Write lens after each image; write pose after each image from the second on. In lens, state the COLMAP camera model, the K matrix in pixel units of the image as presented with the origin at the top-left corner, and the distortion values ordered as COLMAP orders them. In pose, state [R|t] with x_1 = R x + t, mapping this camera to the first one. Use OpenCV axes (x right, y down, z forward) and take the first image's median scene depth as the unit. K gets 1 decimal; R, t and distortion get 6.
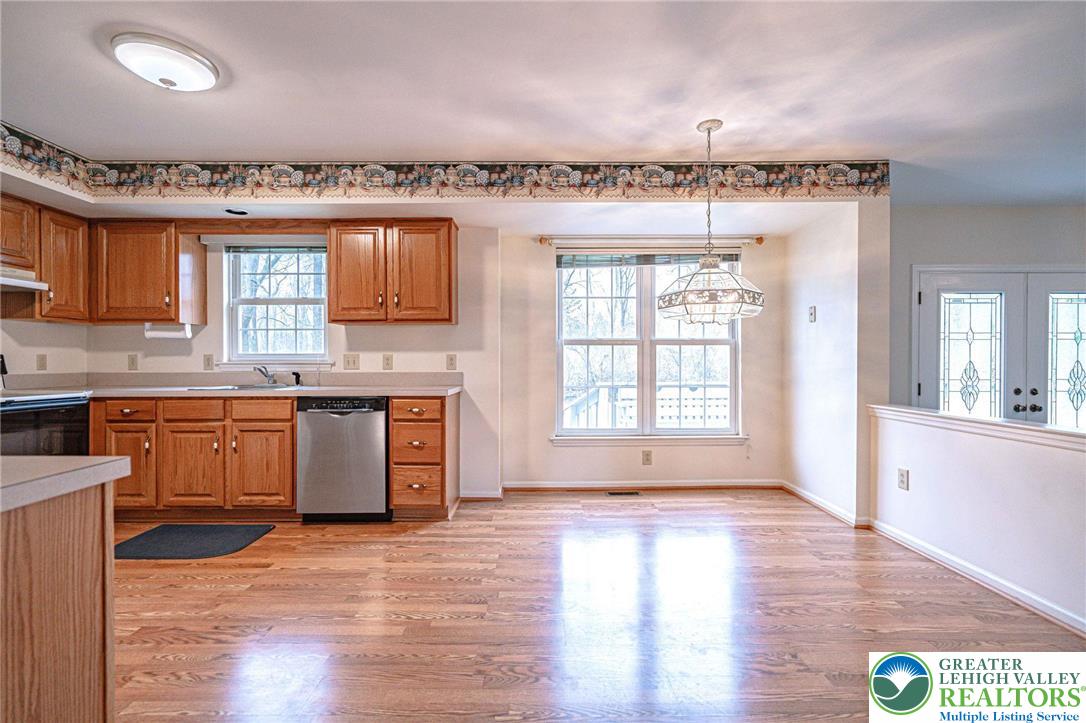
lens RADIAL K [[488.3, 0, 541.6], [0, 488.3, 362.8], [0, 0, 1]] dist [-0.001088, 0.000175]
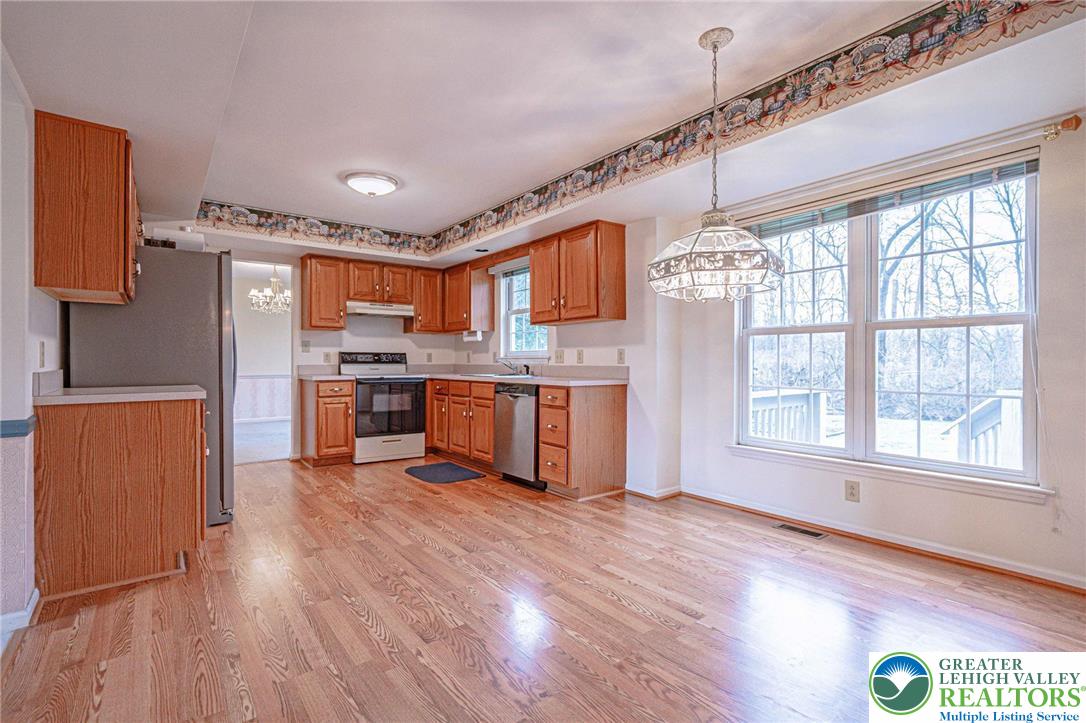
lens RADIAL K [[509.7, 0, 536.9], [0, 509.7, 362.3], [0, 0, 1]] dist [-0.000752, 0.000670]
pose [[0.596533, 0.003502, -0.802581, 0.607619], [-0.004547, 0.999989, 0.000983, 0.011712], [0.802576, 0.003063, 0.596543, 0.229672]]
